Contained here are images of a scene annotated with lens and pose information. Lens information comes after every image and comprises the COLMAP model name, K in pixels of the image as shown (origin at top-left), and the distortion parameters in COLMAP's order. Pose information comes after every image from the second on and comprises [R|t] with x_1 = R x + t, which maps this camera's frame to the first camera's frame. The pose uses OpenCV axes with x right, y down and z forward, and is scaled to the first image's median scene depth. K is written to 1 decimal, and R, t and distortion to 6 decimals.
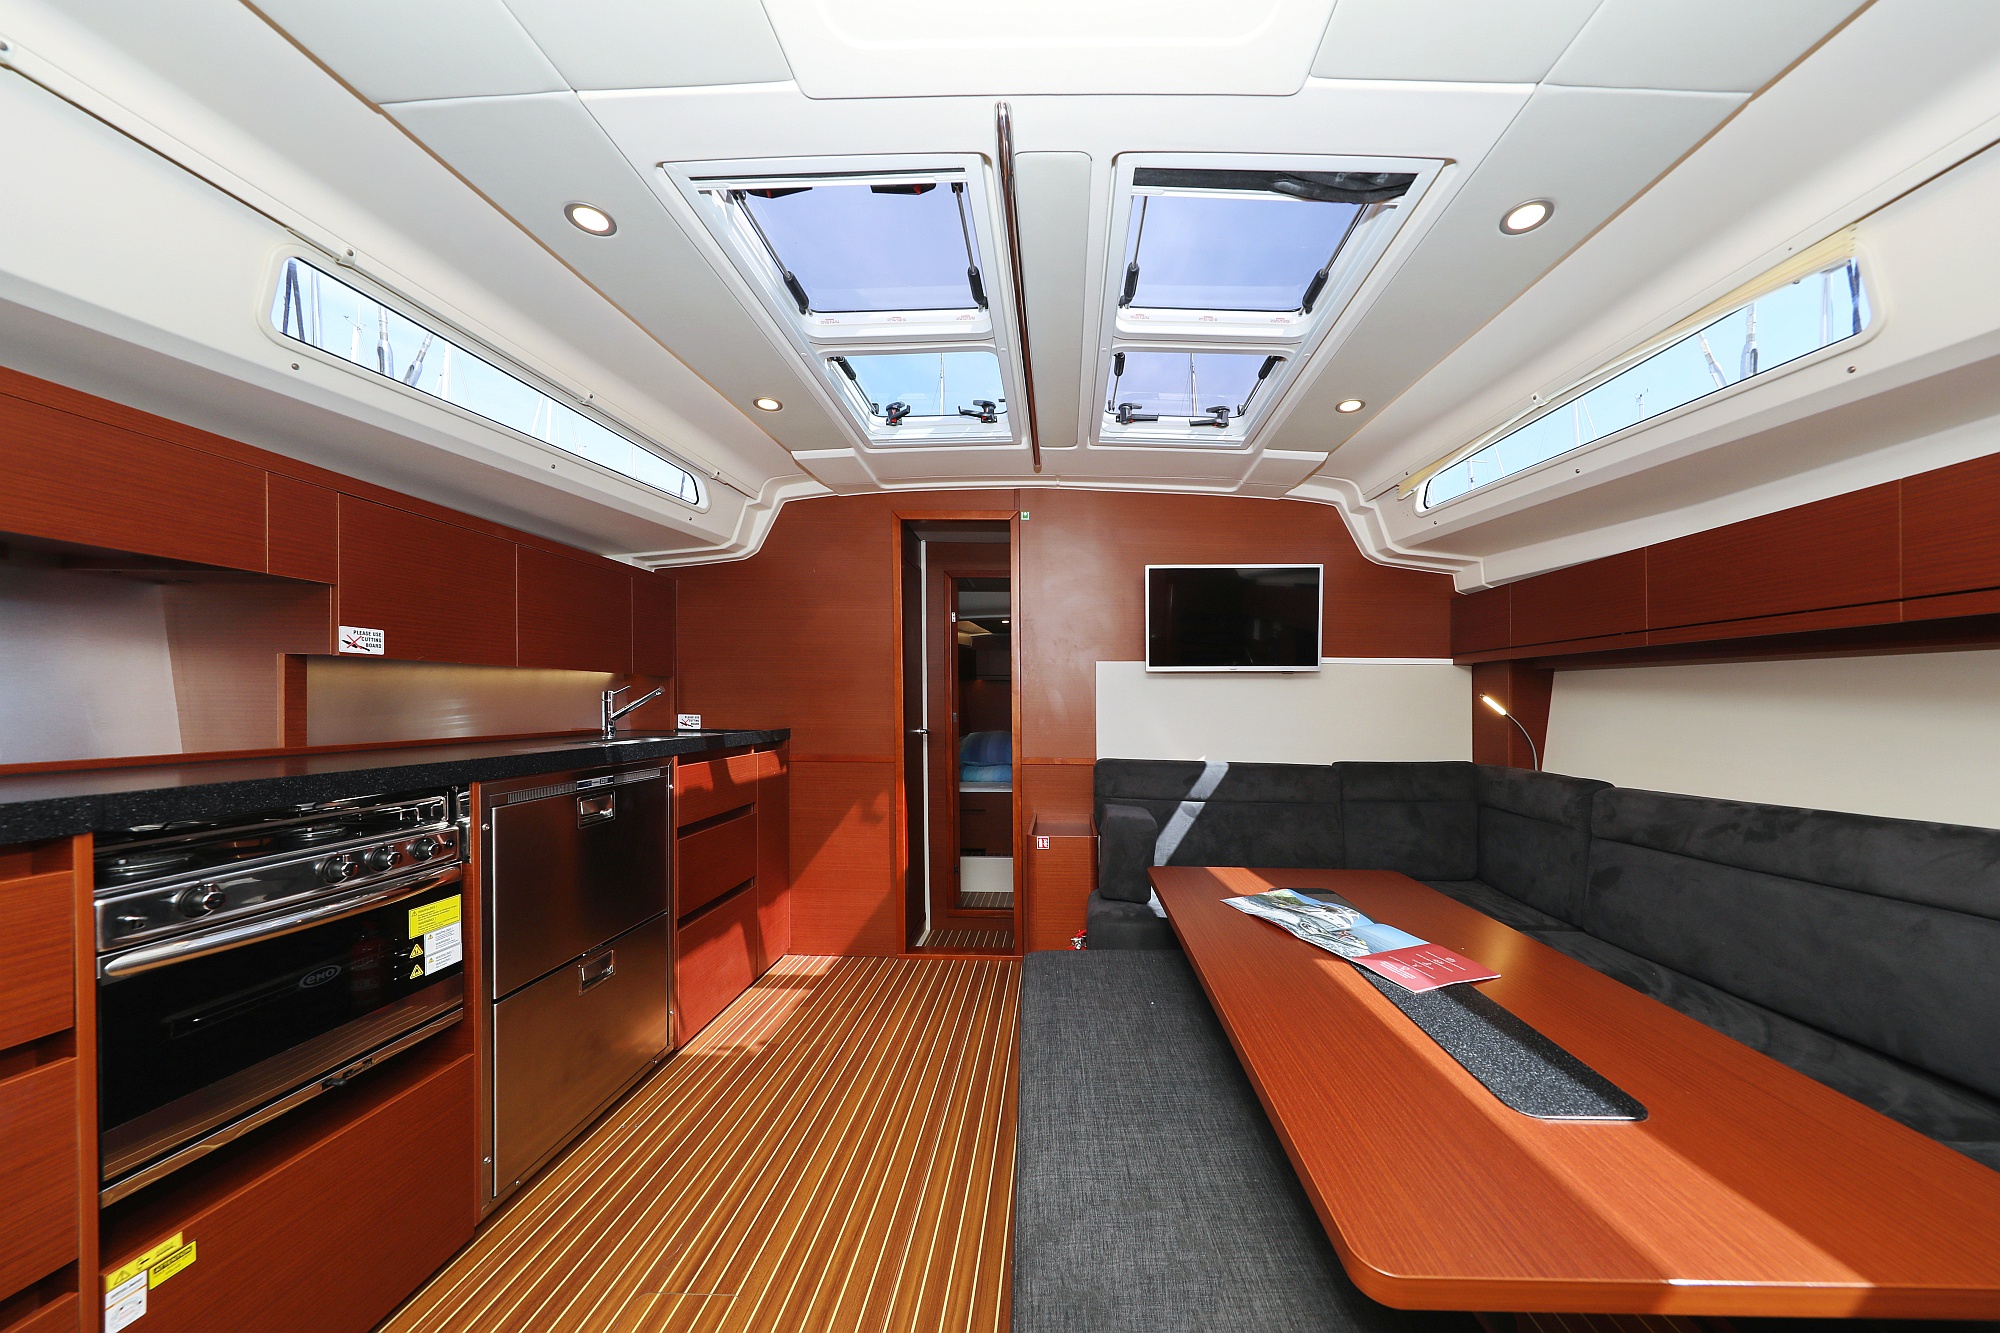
lens RADIAL K [[654.2, 0, 1036.0], [0, 654.2, 687.3], [0, 0, 1]] dist [0.000315, -0.000121]
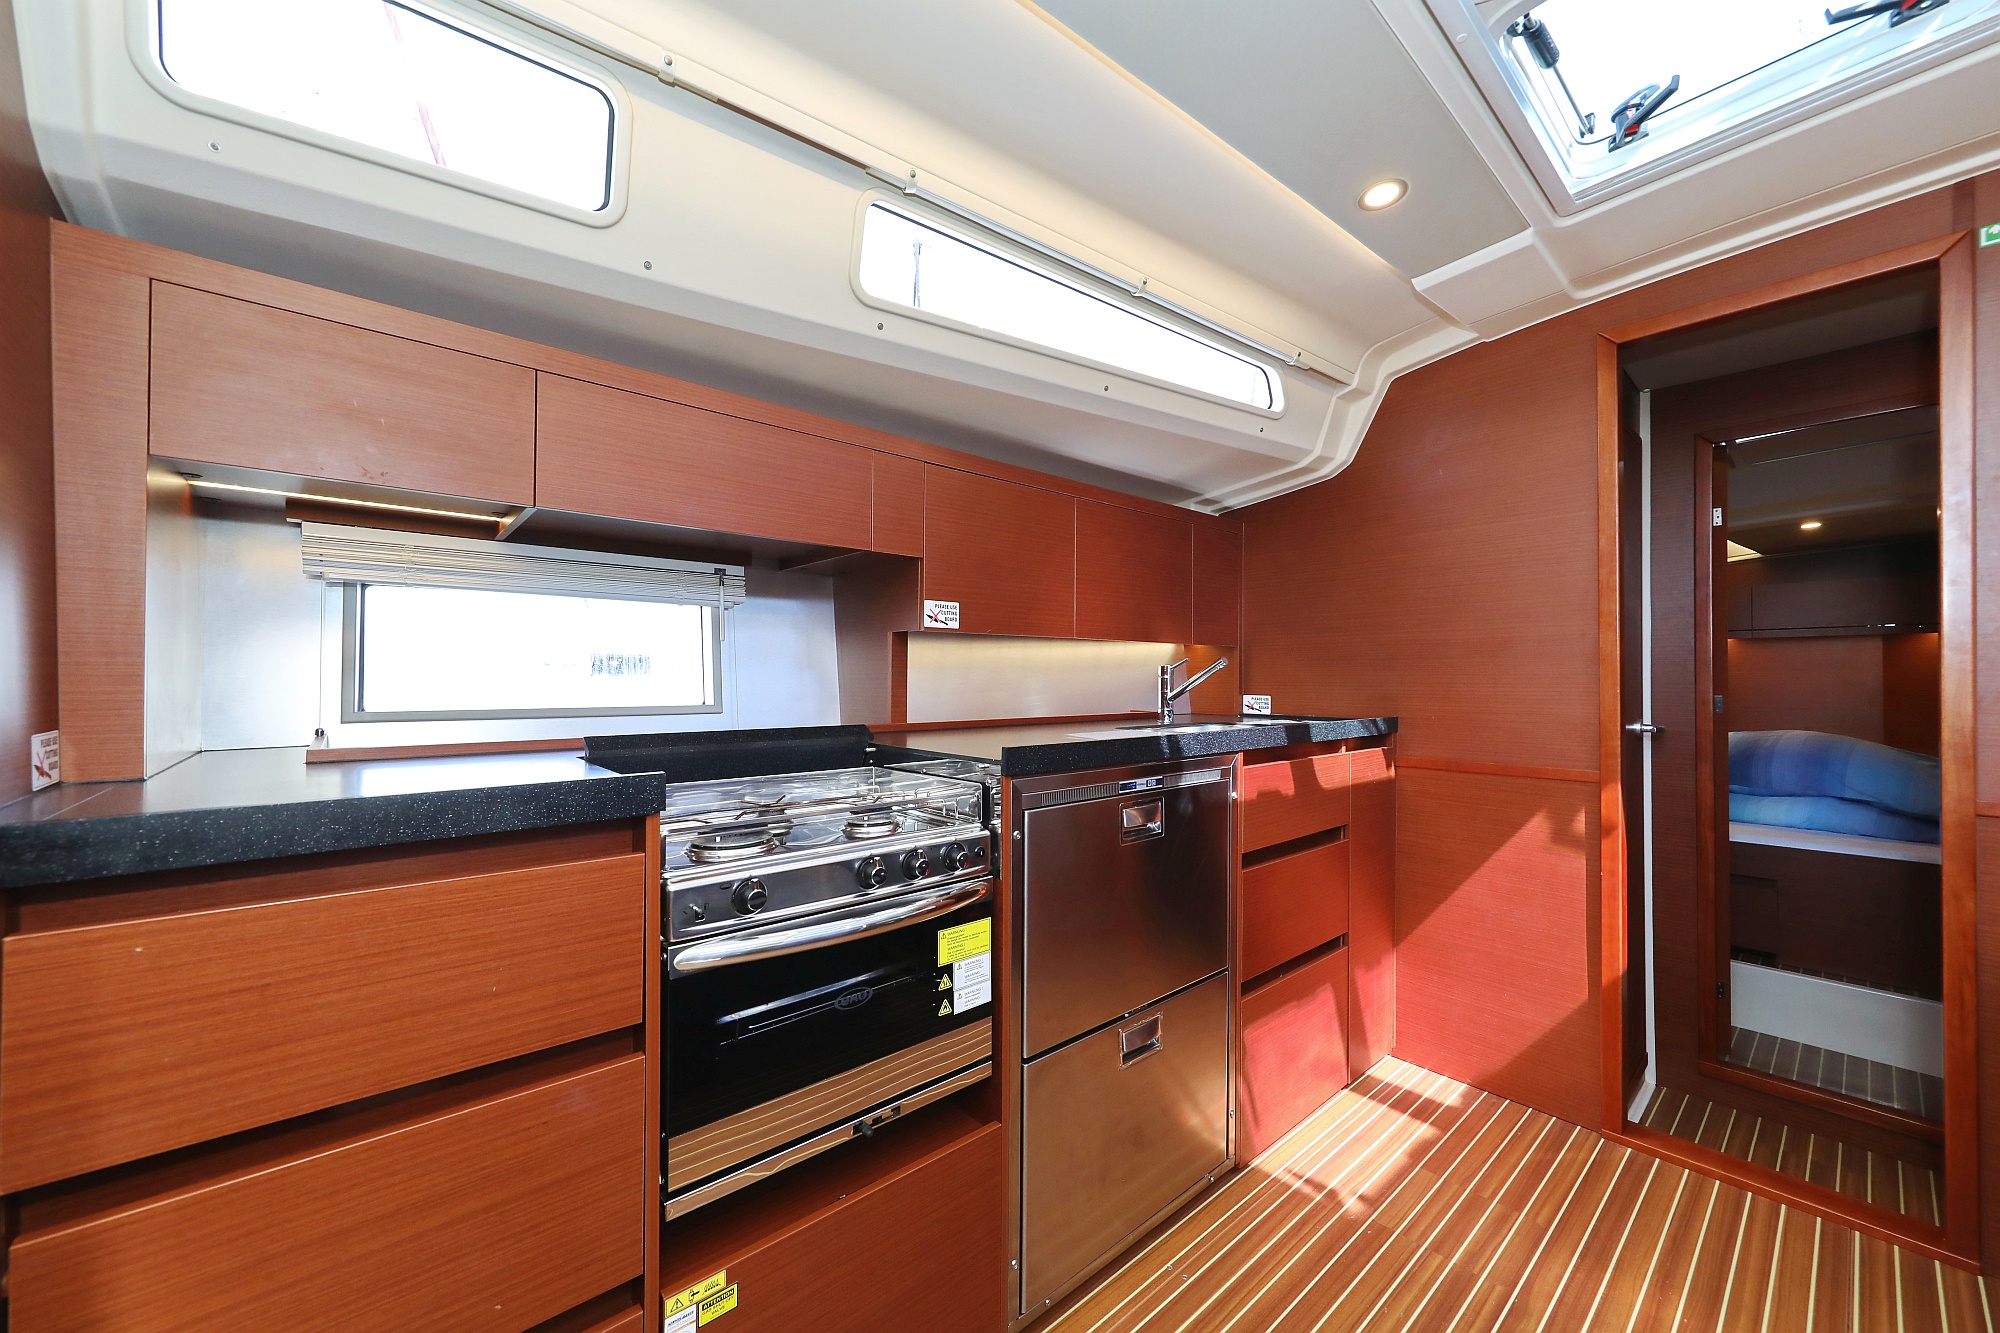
lens RADIAL K [[716.5, 0, 1000.0], [0, 716.5, 666.5], [0, 0, 1]] dist [0.004865, -0.000004]
pose [[0.669133, -0.003725, -0.743134, -0.129534], [0.008889, 0.999956, 0.002992, 0.003042], [0.743090, -0.008608, 0.669136, 0.253487]]
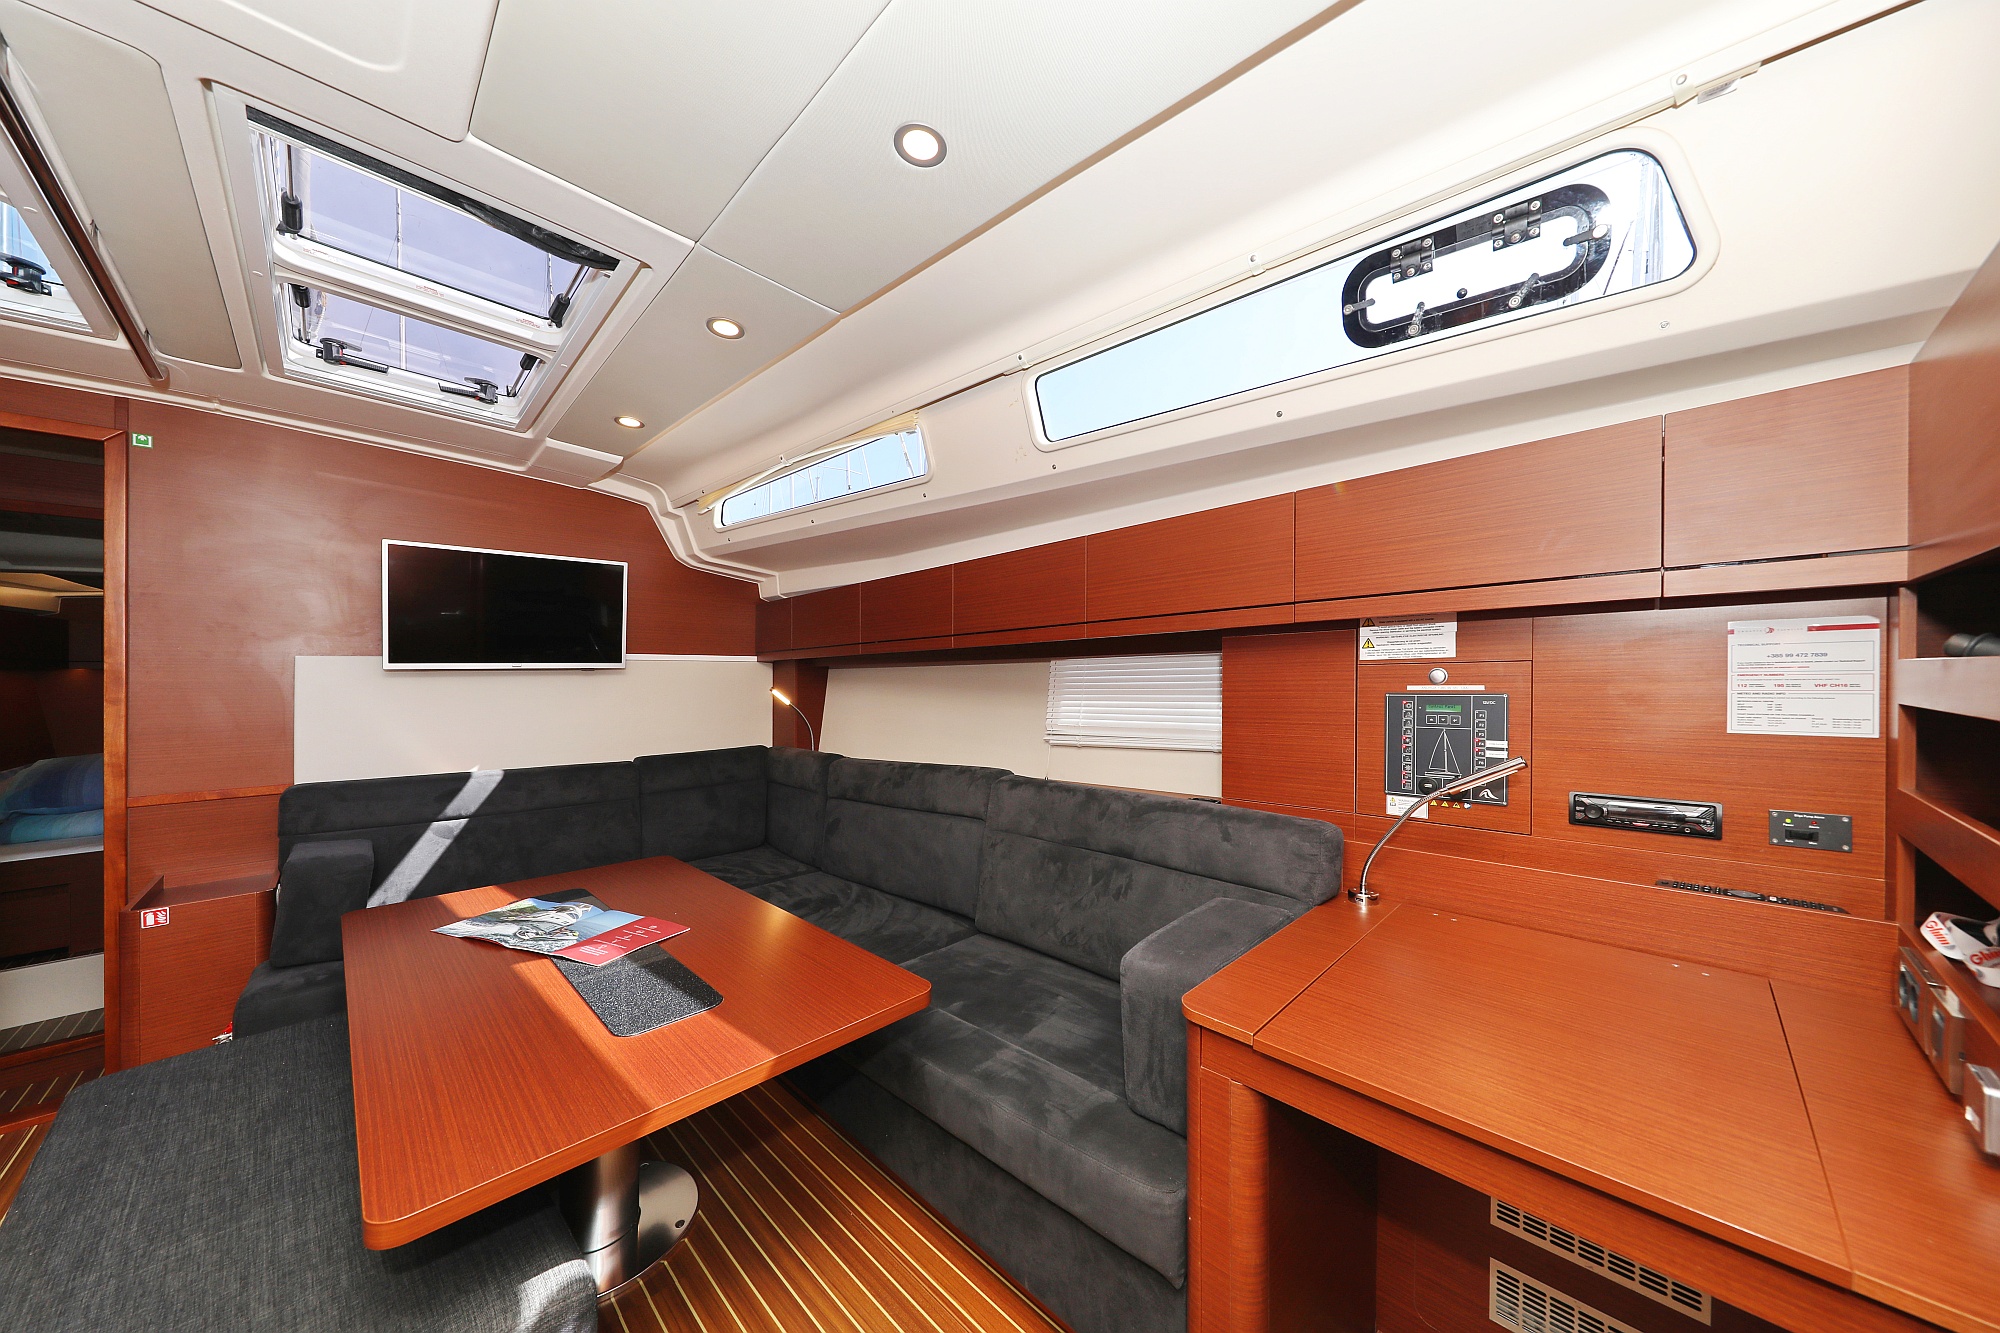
lens RADIAL K [[663.0, 0, 1022.1], [0, 663.0, 661.7], [0, 0, 1]] dist [-0.001084, -0.000074]
pose [[0.665463, 0.005961, 0.746407, 0.108048], [0.000976, 0.999960, -0.008856, -0.033680], [-0.746430, 0.006621, 0.665431, -0.187393]]
